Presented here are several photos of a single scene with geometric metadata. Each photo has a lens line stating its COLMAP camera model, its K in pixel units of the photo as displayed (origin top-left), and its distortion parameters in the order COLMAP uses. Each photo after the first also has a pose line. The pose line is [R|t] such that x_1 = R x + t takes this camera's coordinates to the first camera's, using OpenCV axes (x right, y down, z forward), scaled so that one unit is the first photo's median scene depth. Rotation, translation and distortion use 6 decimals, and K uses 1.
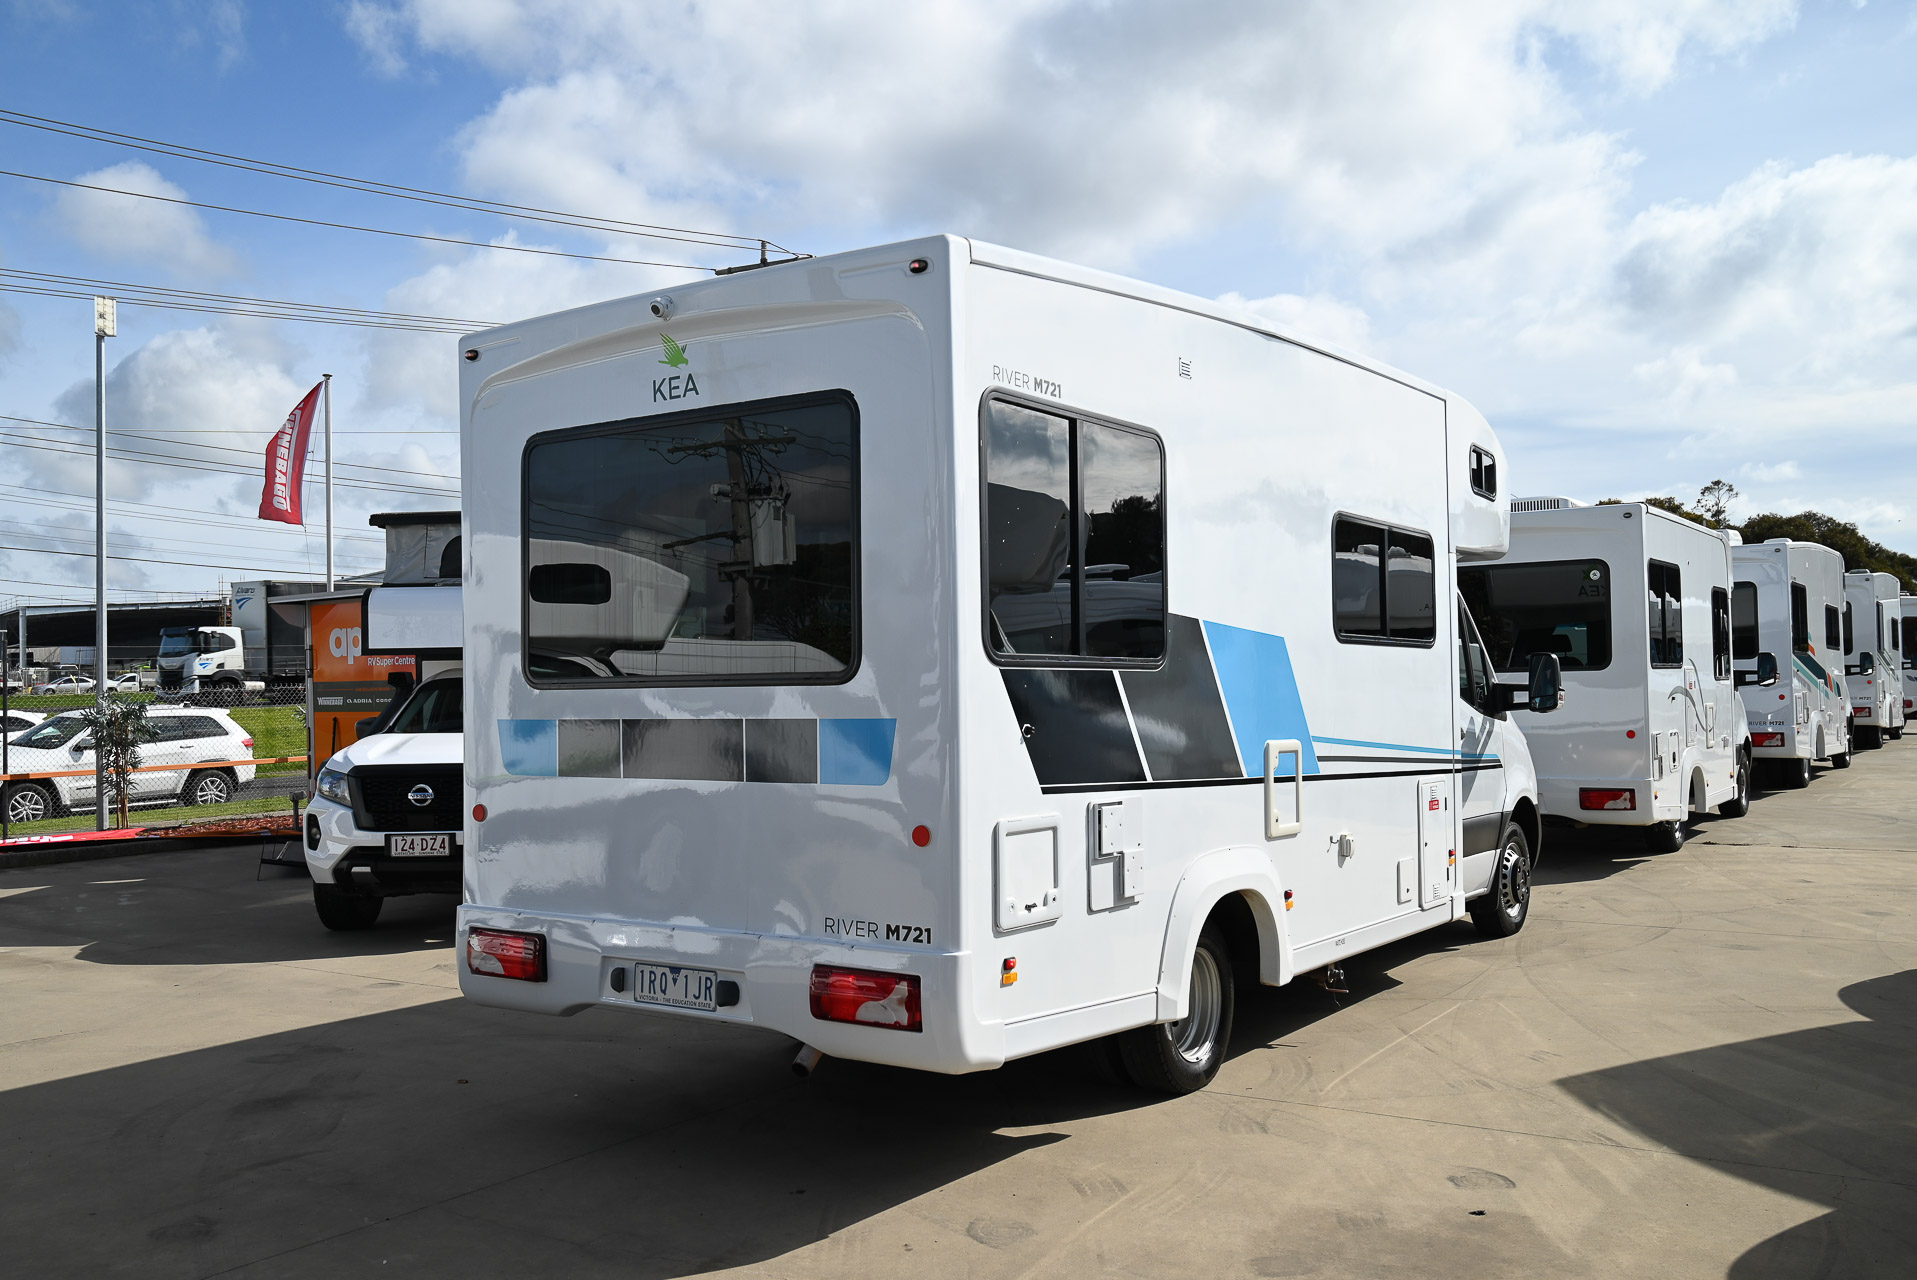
lens RADIAL K [[1646.5, 0, 958.5], [0, 1646.5, 640.0], [0, 0, 1]] dist [0.005228, 0.000648]
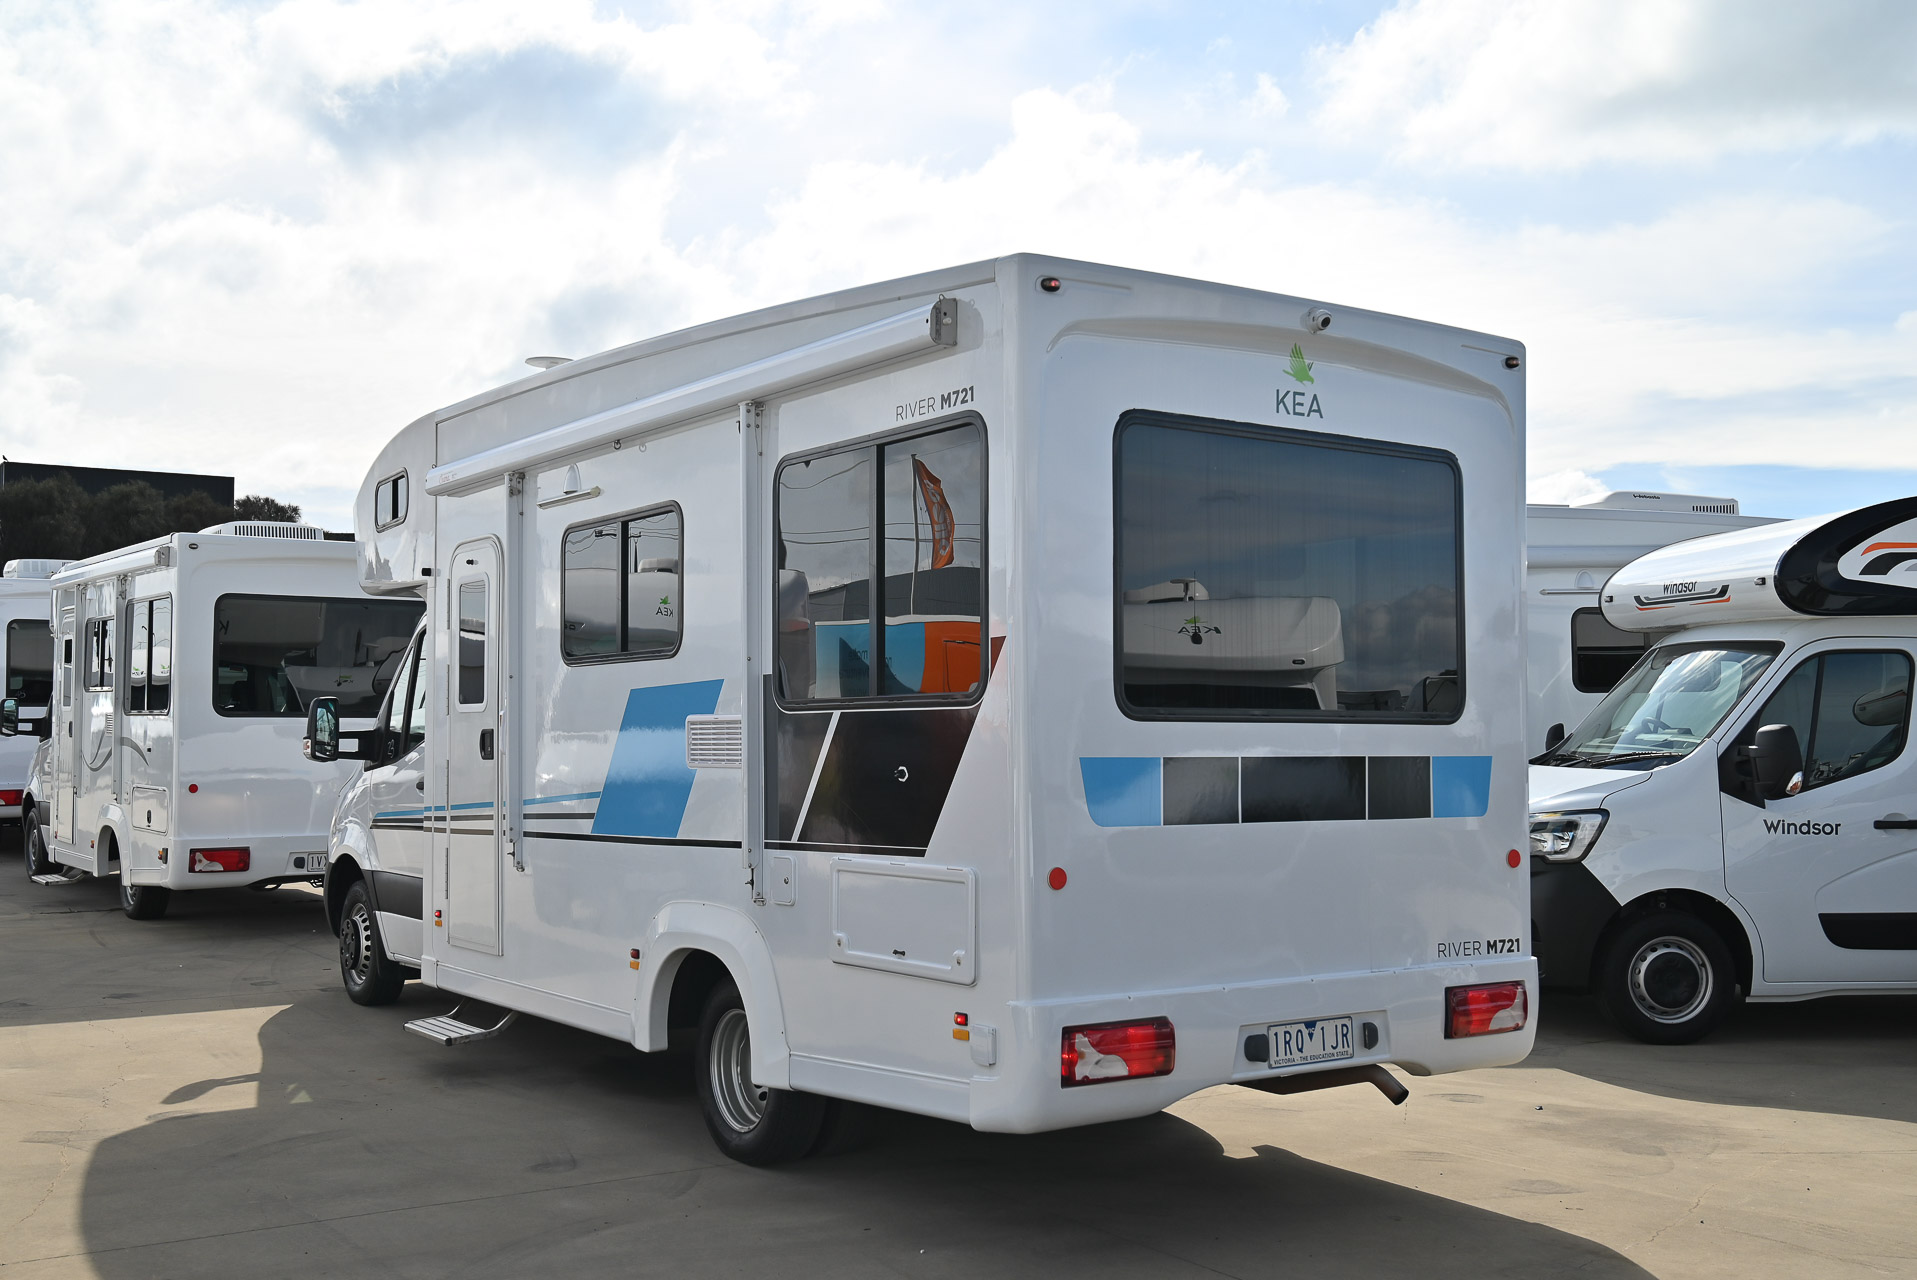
lens RADIAL K [[1953.5, 0, 958.5], [0, 1953.5, 640.0], [0, 0, 1]] dist [-0.008645, -0.002127]
pose [[0.345066, 0.058490, 0.936754, -1.298126], [-0.040722, 0.998050, -0.047317, 0.042539], [-0.937694, -0.021819, 0.346775, 0.807725]]
